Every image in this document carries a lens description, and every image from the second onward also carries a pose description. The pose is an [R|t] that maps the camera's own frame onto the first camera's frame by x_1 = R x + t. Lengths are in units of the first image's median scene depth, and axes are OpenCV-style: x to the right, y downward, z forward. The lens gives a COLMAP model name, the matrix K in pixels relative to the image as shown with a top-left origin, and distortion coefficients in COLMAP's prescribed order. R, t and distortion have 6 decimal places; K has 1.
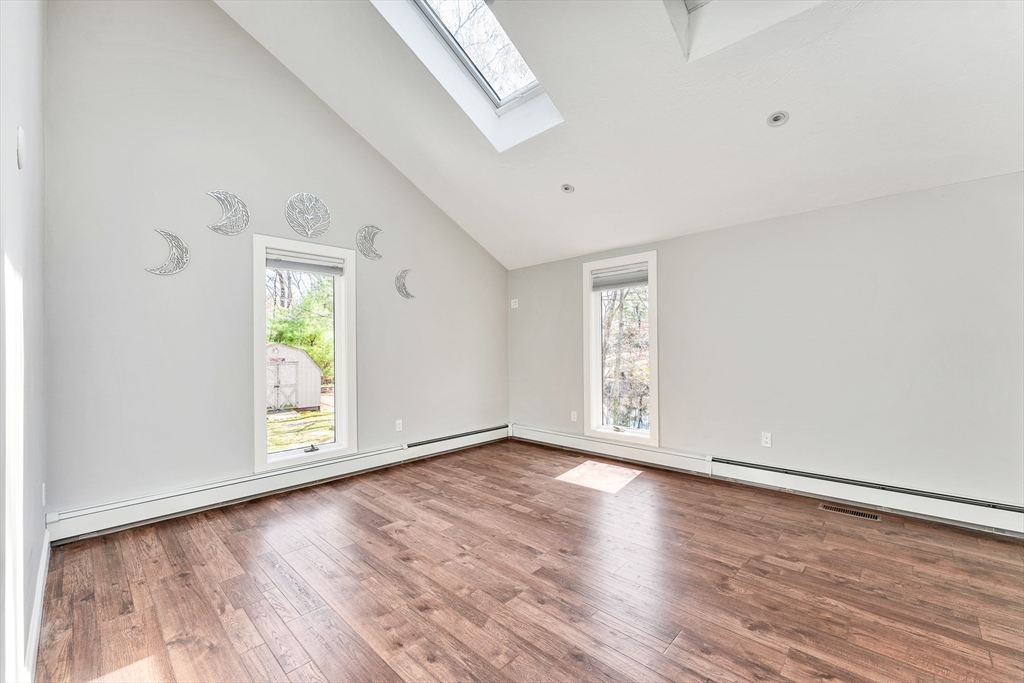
lens RADIAL K [[409.7, 0, 517.0], [0, 409.7, 344.1], [0, 0, 1]] dist [-0.000350, -0.000214]
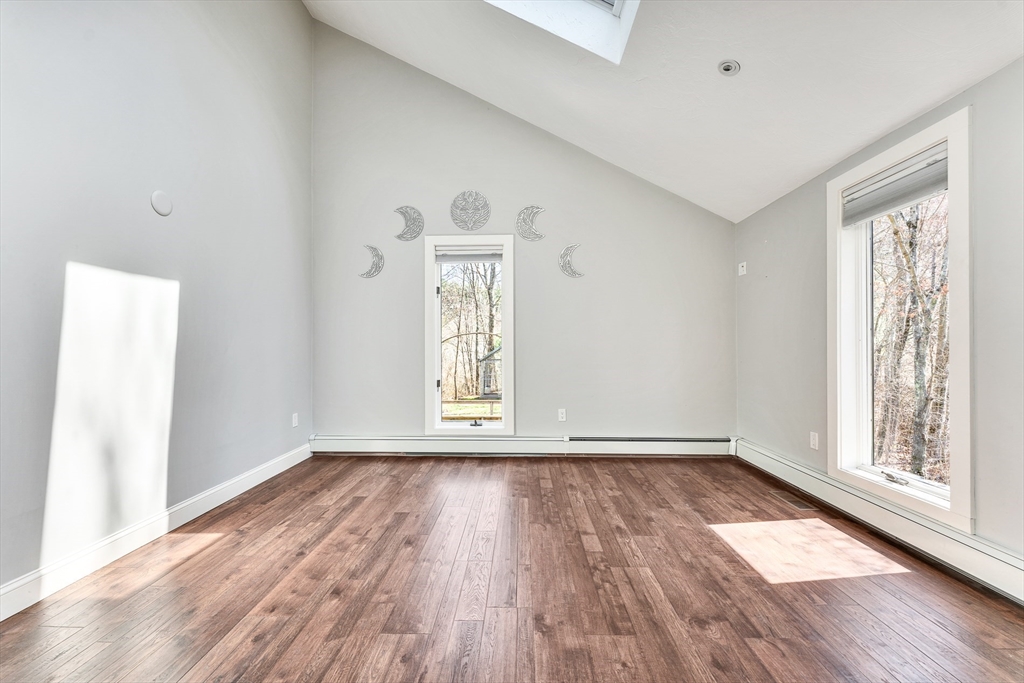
lens RADIAL K [[409.7, 0, 517.0], [0, 409.7, 344.1], [0, 0, 1]] dist [-0.000350, -0.000214]
pose [[0.669622, 0.003111, -0.742696, 0.363020], [0.002520, 0.999976, 0.006461, 0.034813], [0.742698, -0.006198, 0.669598, 0.331956]]
